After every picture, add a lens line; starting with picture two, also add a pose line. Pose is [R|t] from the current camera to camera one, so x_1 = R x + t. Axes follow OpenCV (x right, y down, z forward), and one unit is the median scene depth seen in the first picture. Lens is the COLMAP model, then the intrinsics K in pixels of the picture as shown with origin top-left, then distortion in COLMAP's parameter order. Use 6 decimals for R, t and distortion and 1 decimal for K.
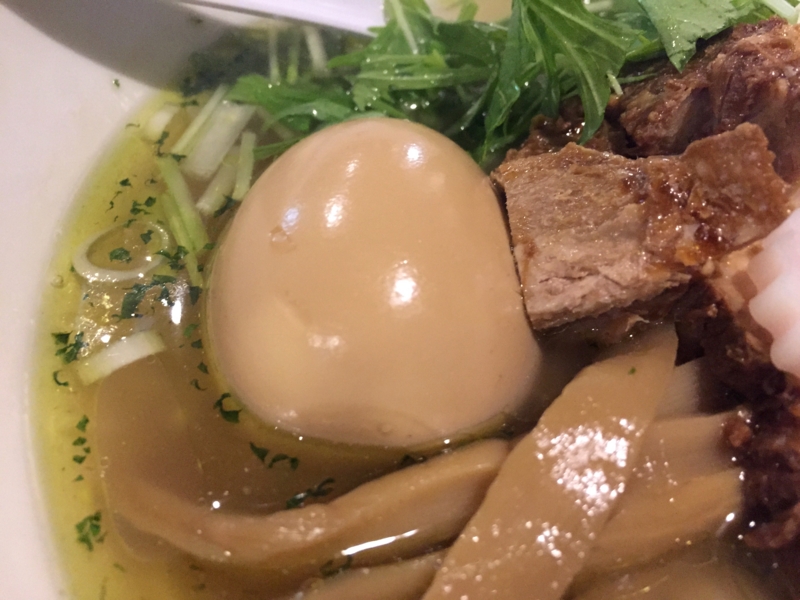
lens RADIAL K [[686.3, 0, 403.0], [0, 686.3, 288.5], [0, 0, 1]] dist [0.090602, -0.153242]
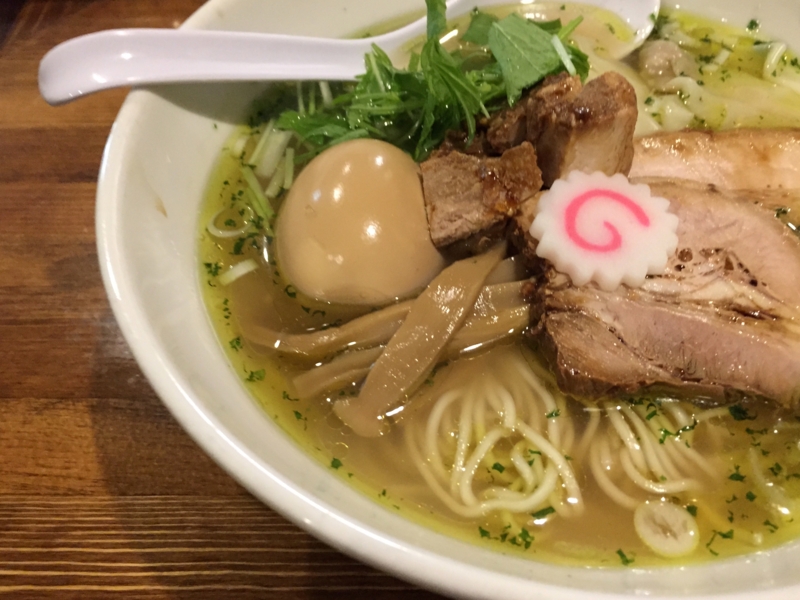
lens RADIAL K [[715.4, 0, 396.5], [0, 715.4, 280.0], [0, 0, 1]] dist [0.074755, -0.145087]
pose [[0.995518, -0.057421, -0.075144, 0.199708], [0.061909, 0.996346, 0.058832, 0.021810], [0.071491, -0.063221, 0.995436, -0.987887]]
